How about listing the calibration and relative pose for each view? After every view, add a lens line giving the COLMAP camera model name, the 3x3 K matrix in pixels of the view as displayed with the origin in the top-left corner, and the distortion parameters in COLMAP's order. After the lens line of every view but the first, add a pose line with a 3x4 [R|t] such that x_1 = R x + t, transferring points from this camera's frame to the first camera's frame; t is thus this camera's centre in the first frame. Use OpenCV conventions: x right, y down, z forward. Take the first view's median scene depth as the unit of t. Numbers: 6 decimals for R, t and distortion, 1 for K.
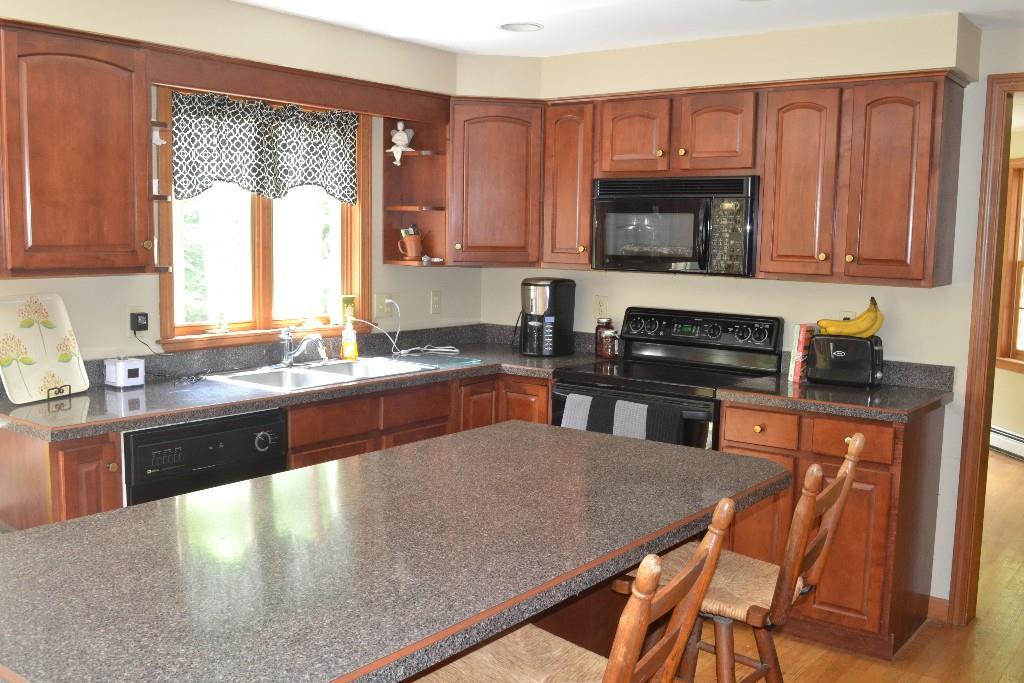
lens RADIAL K [[1000.2, 0, 512.0], [0, 1000.2, 341.5], [0, 0, 1]] dist [-0.011673, -0.015194]
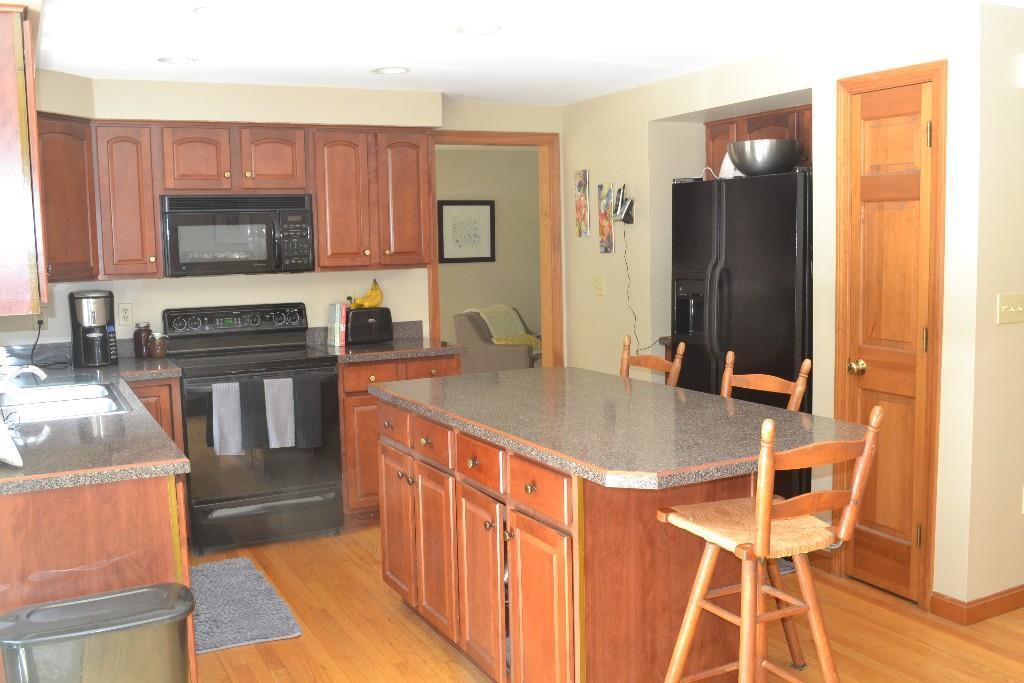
lens RADIAL K [[1000.2, 0, 512.0], [0, 1000.2, 341.5], [0, 0, 1]] dist [-0.011673, -0.015194]
pose [[0.434732, -0.128178, 0.891391, -0.804900], [0.132242, 0.988175, 0.077601, -0.039616], [-0.890797, 0.084143, 0.446542, 0.185932]]
